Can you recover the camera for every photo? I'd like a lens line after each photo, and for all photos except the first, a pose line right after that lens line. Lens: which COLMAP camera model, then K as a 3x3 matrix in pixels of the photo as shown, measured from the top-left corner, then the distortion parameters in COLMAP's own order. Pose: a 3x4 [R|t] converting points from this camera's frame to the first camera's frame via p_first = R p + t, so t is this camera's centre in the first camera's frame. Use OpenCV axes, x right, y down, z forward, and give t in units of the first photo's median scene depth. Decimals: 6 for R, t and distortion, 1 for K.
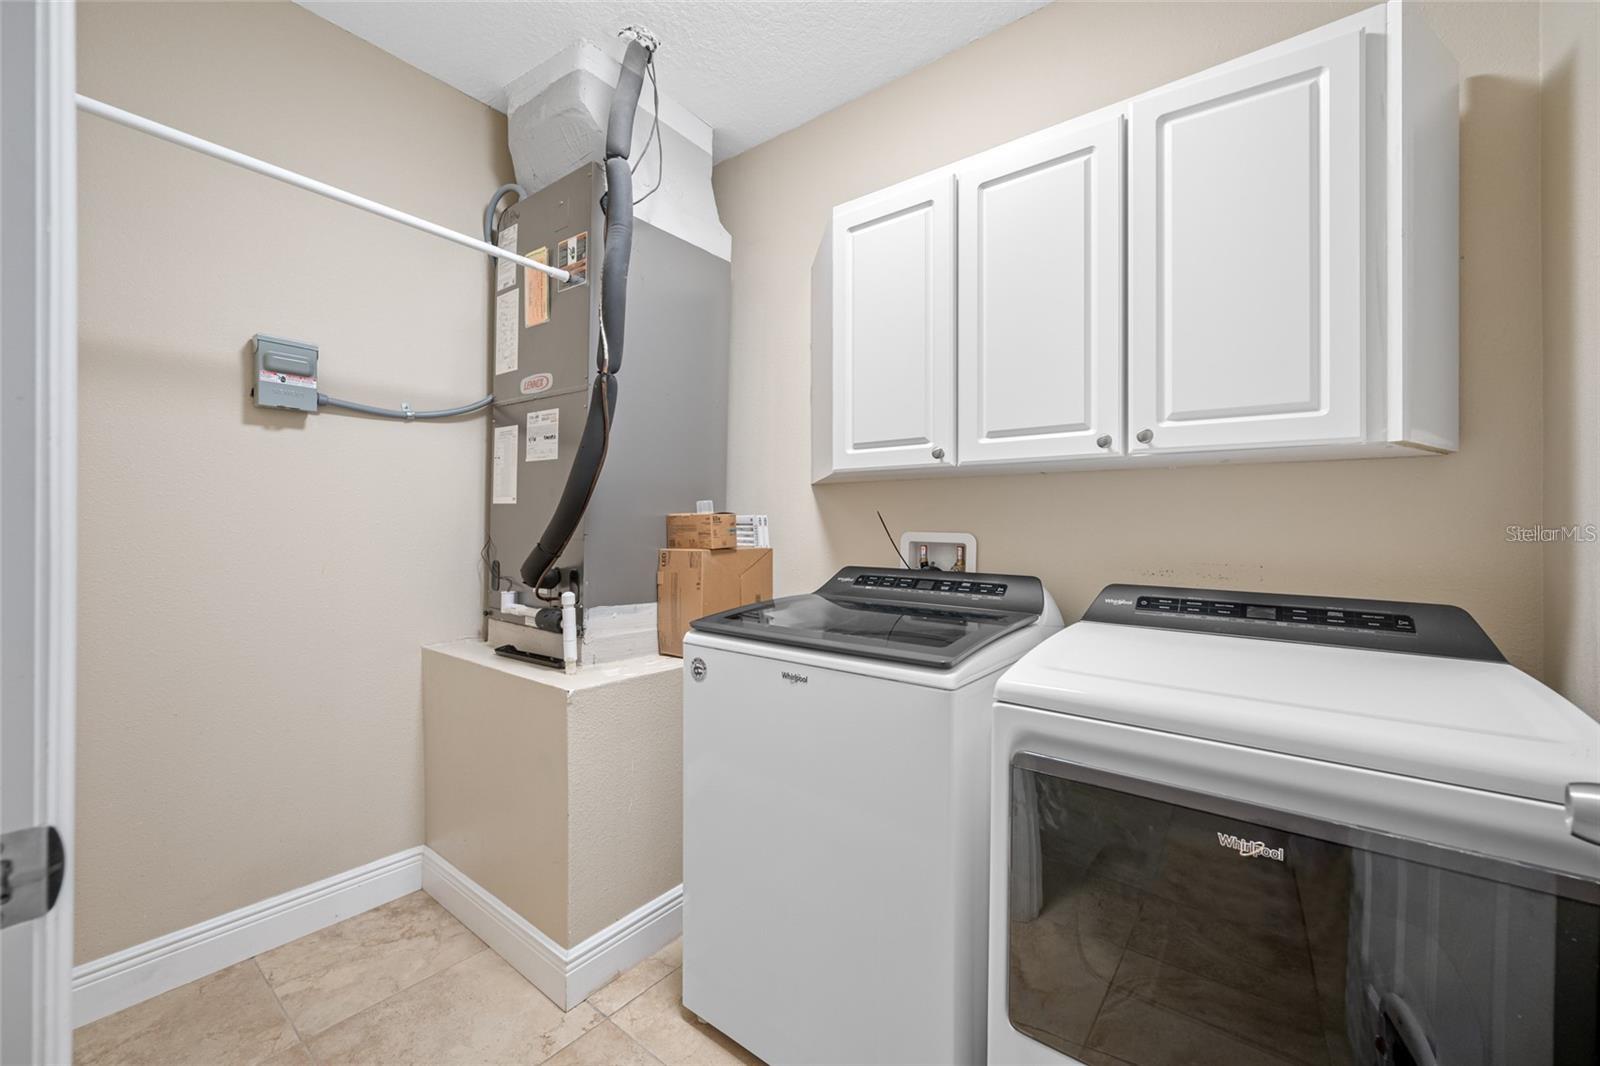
lens RADIAL K [[635.6, 0, 804.3], [0, 635.6, 522.5], [0, 0, 1]] dist [-0.000397, -0.000170]
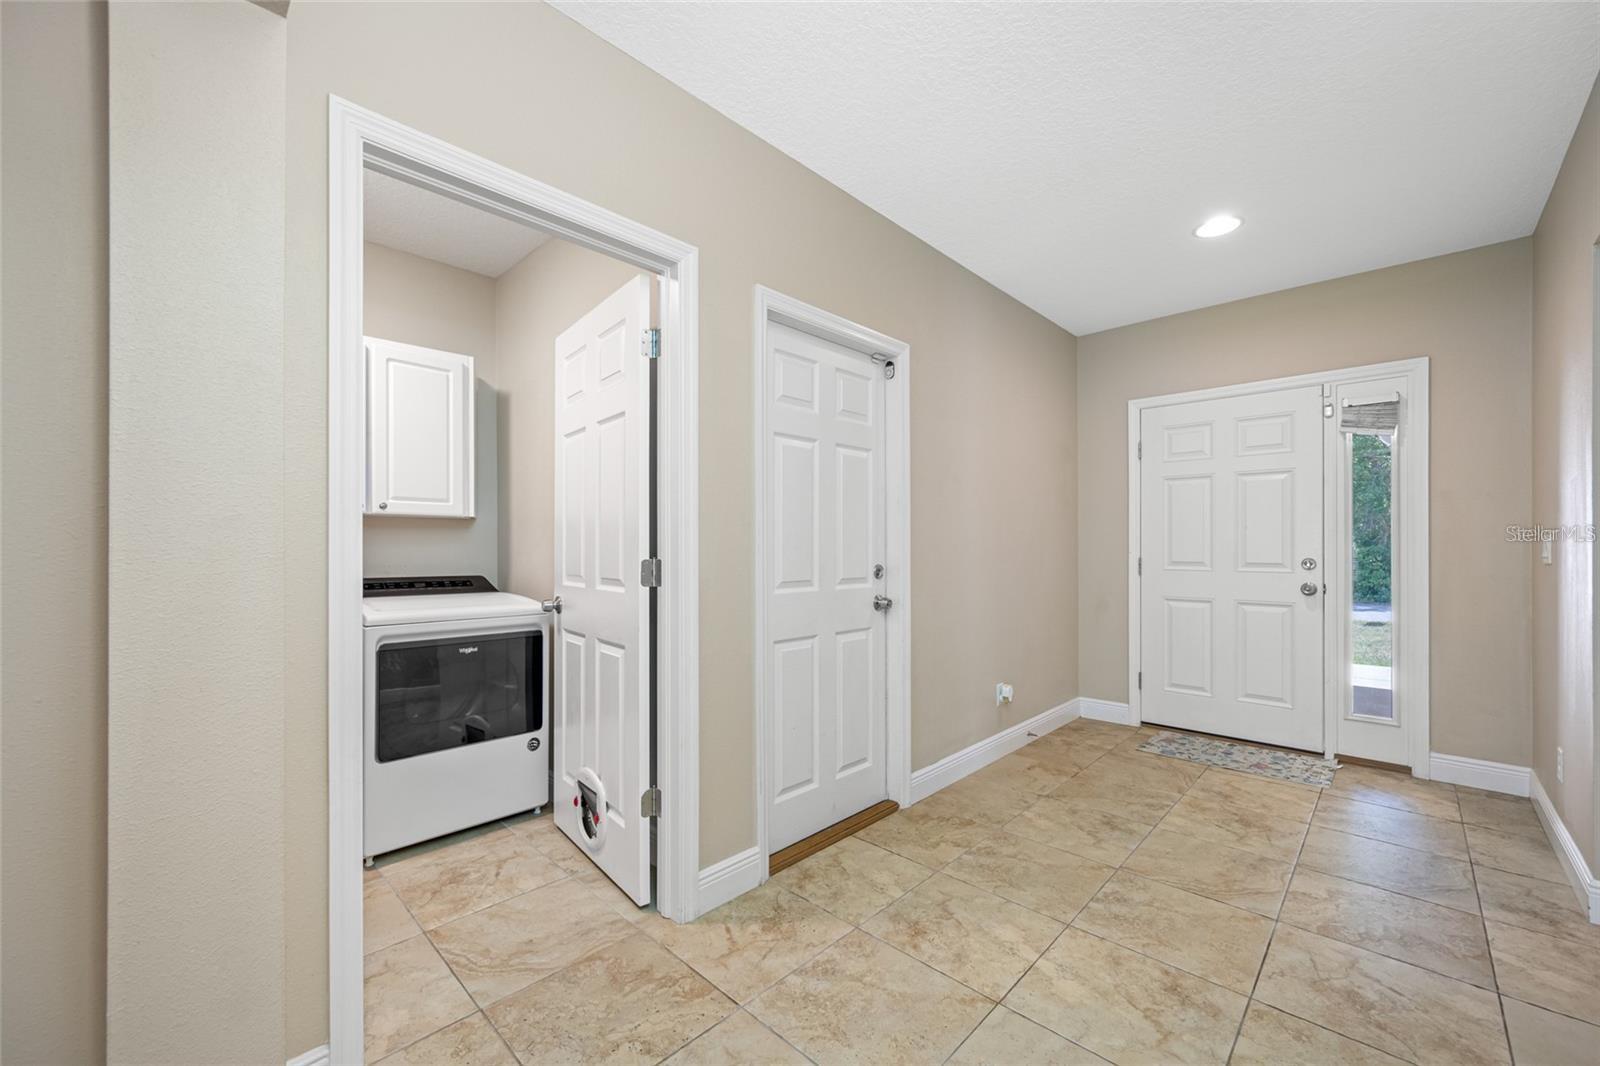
lens RADIAL K [[635.6, 0, 801.5], [0, 635.6, 553.3], [0, 0, 1]] dist [-0.000397, -0.000170]
pose [[0.111625, -0.018590, 0.993577, -1.528736], [-0.004681, 0.999804, 0.019232, -0.026098], [-0.993739, -0.006798, 0.111516, -0.678205]]
